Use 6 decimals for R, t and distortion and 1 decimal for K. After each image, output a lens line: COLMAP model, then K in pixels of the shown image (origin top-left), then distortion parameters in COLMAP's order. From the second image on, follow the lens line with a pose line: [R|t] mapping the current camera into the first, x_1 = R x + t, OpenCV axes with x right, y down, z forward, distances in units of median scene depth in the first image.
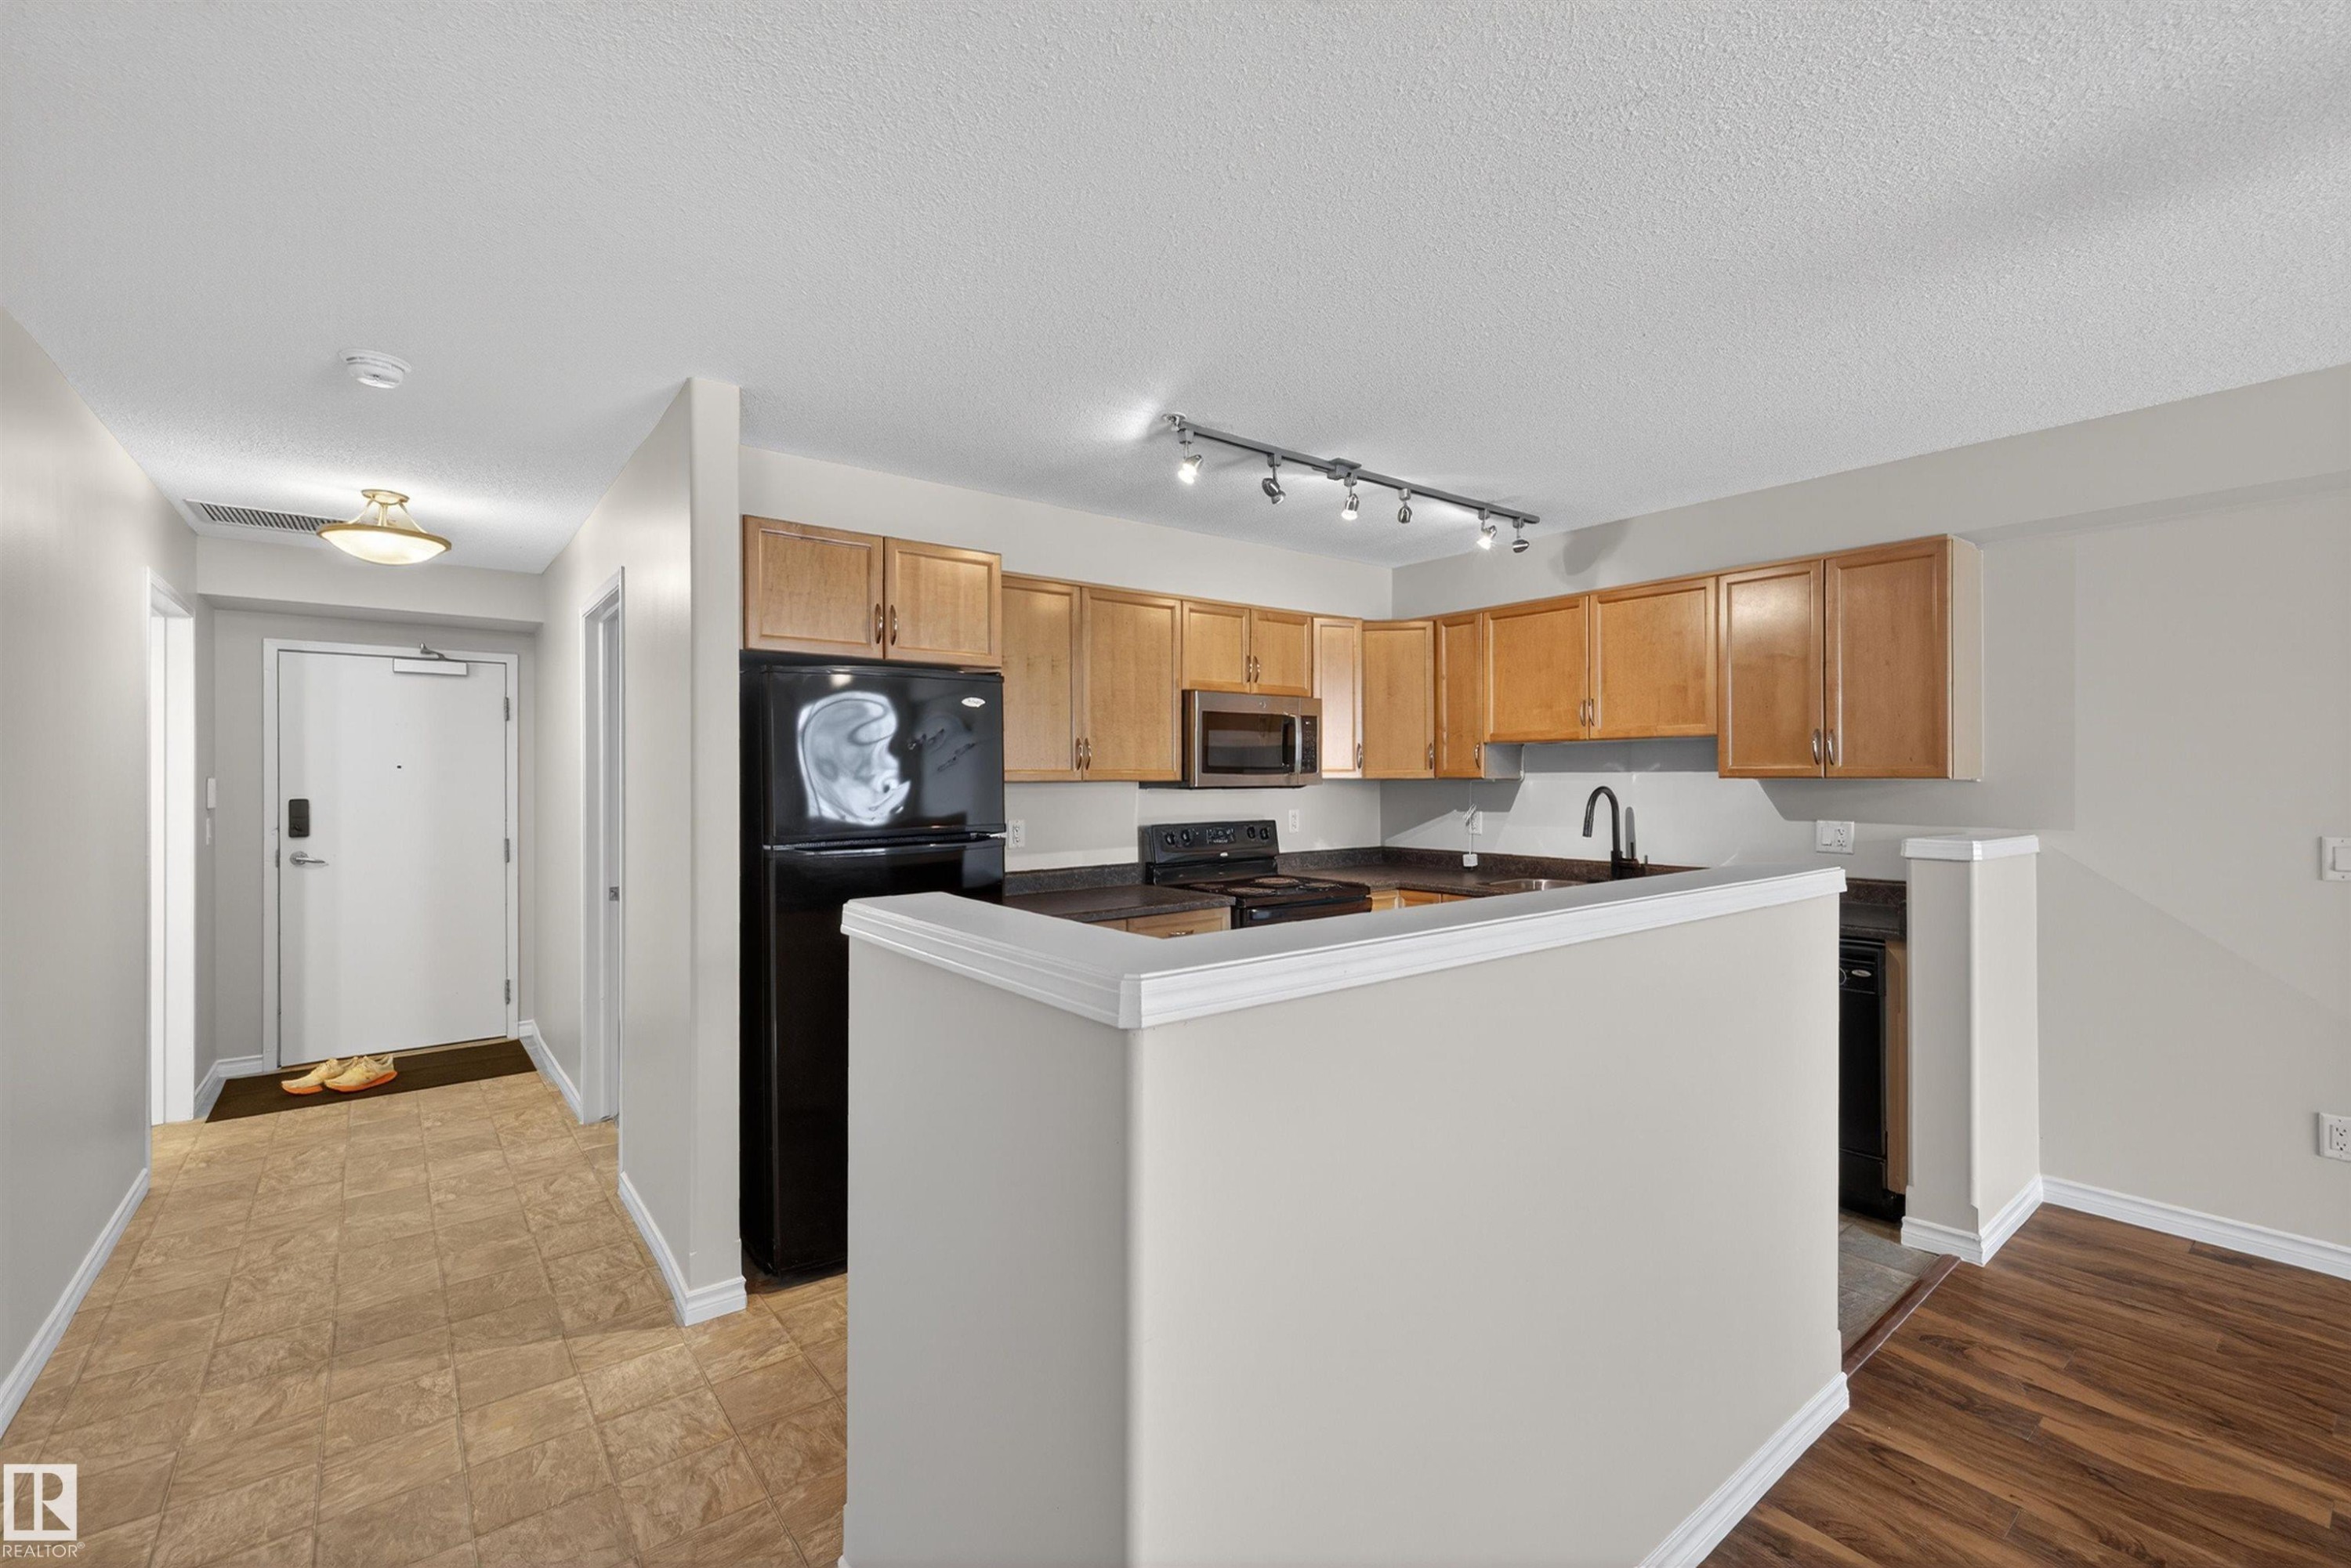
lens RADIAL K [[1000.4, 0, 1167.7], [0, 1000.4, 775.9], [0, 0, 1]] dist [0.012625, -0.000008]
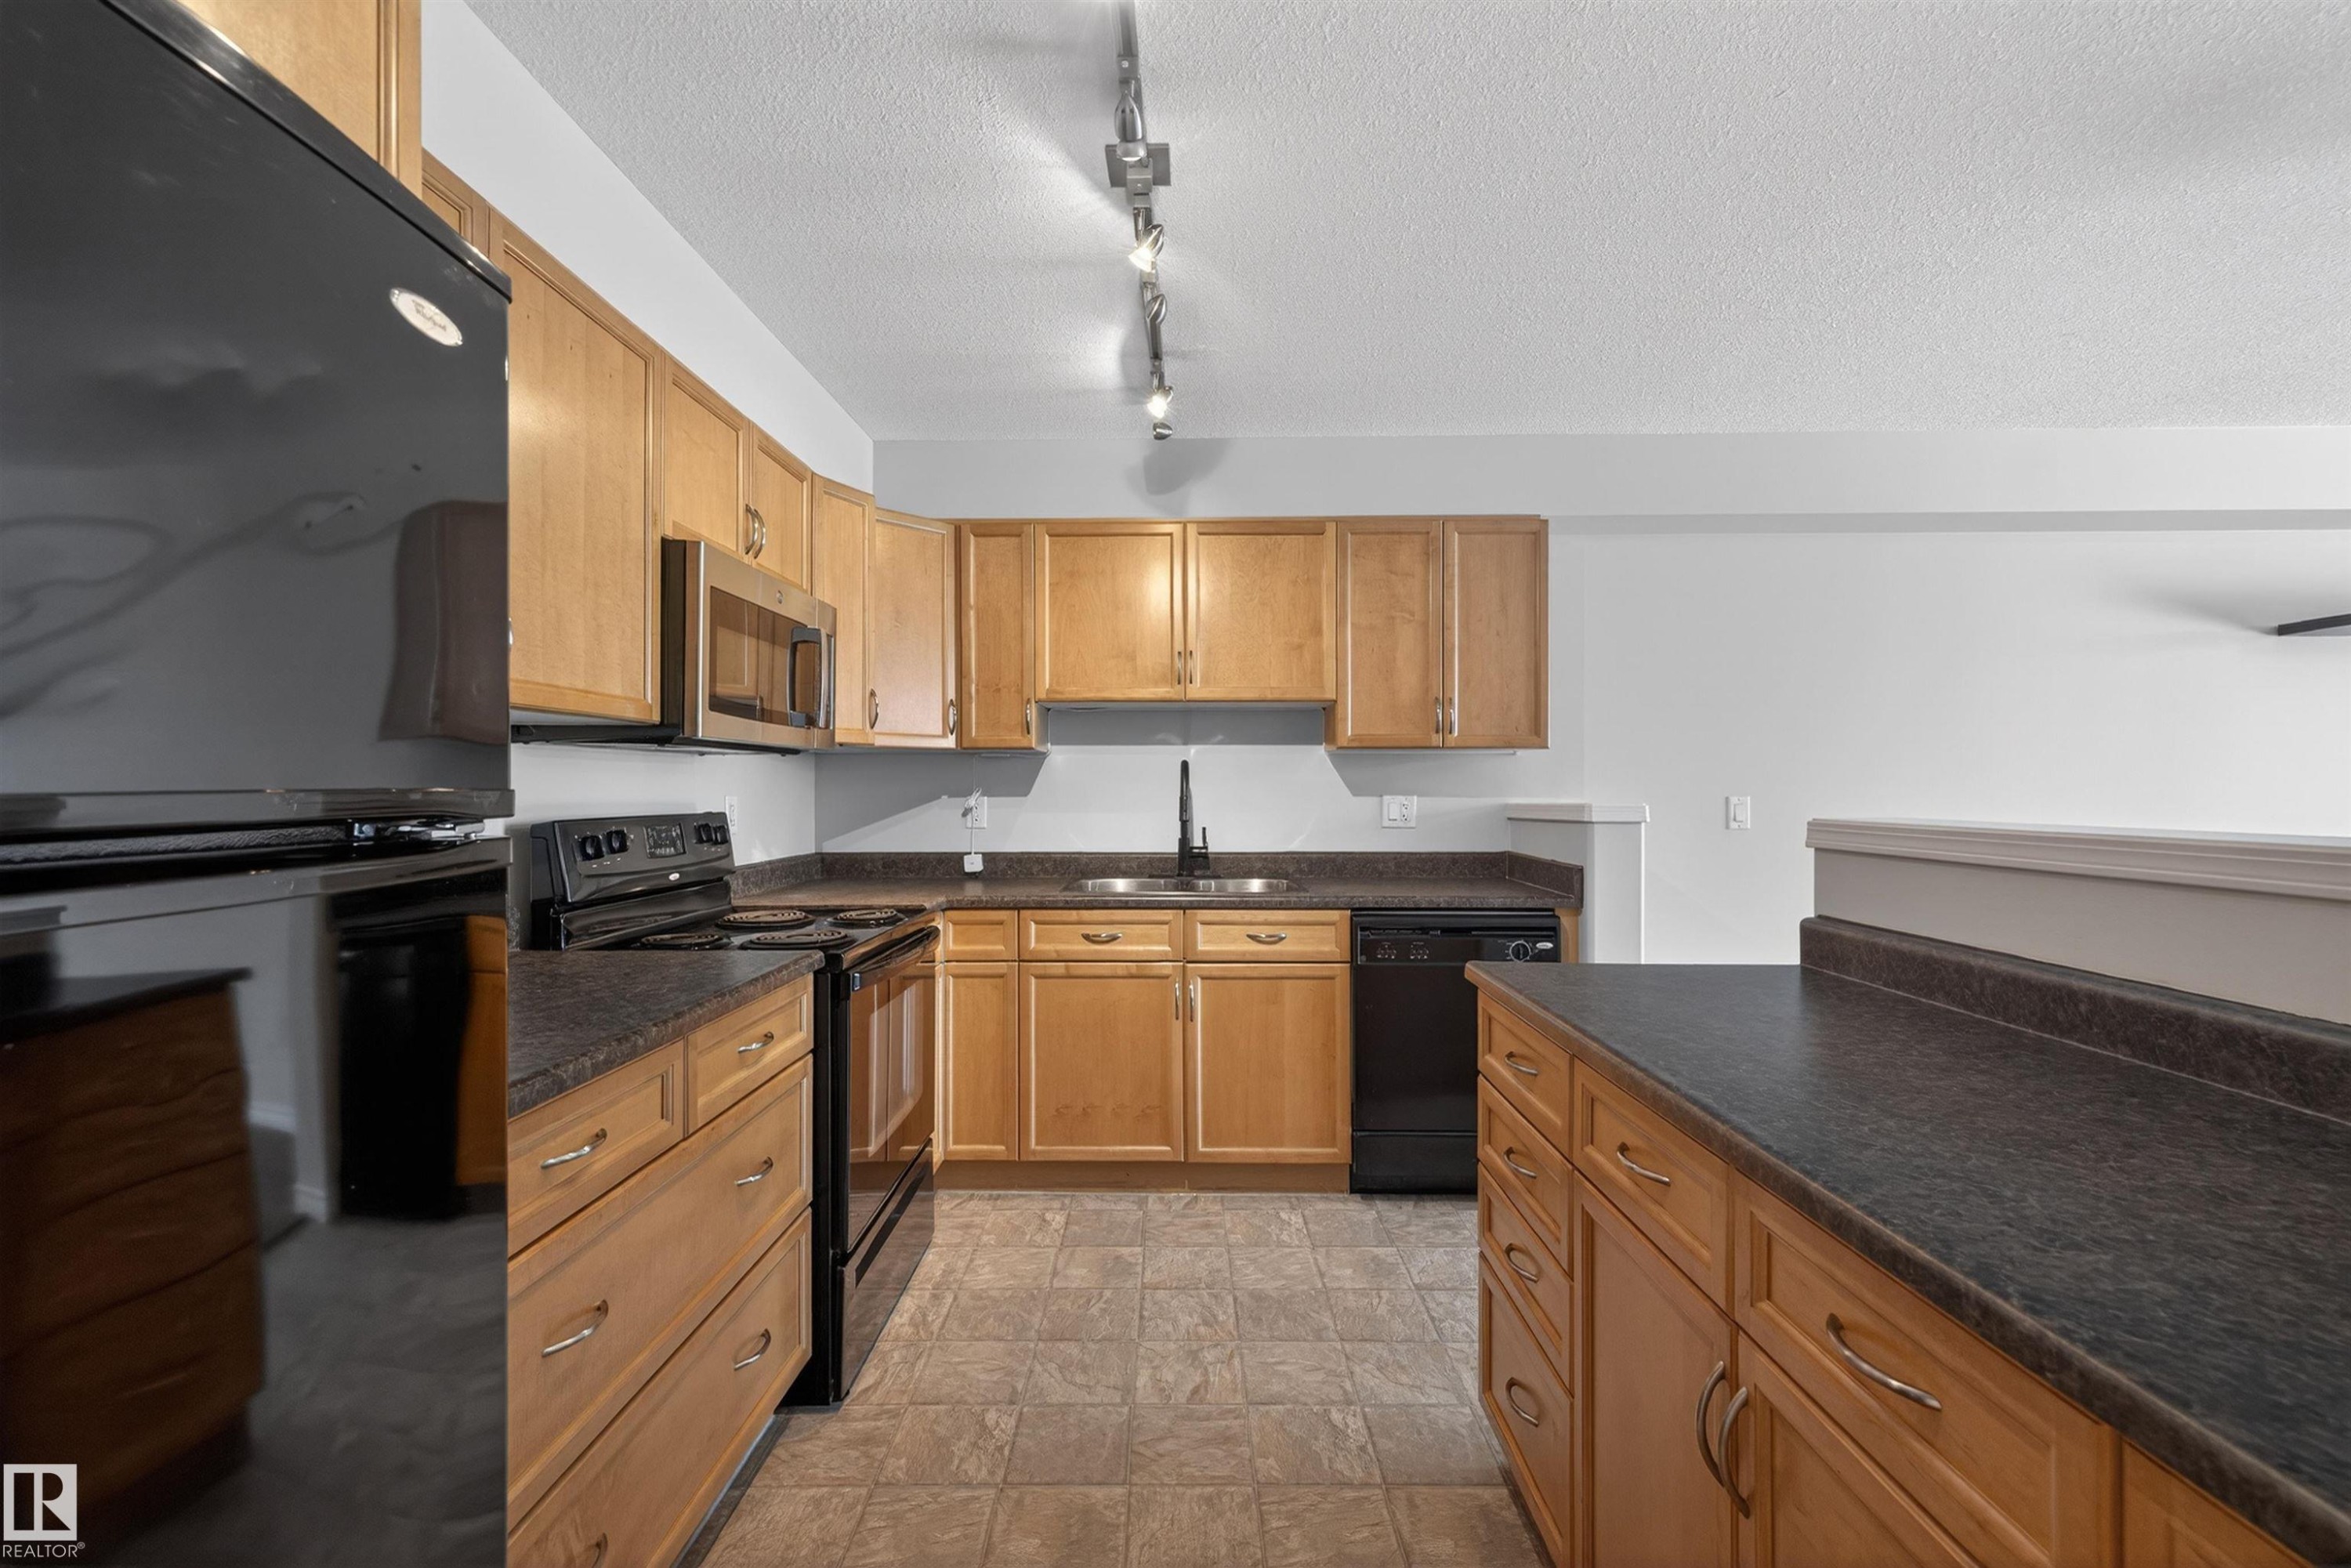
lens RADIAL K [[984.7, 0, 1173.0], [0, 984.7, 781.7], [0, 0, 1]] dist [0.010497, -0.000138]
pose [[0.629680, 0.007483, 0.776819, -0.196213], [-0.001412, 0.999963, -0.008488, 0.034773], [-0.776853, 0.004248, 0.629667, 0.494225]]
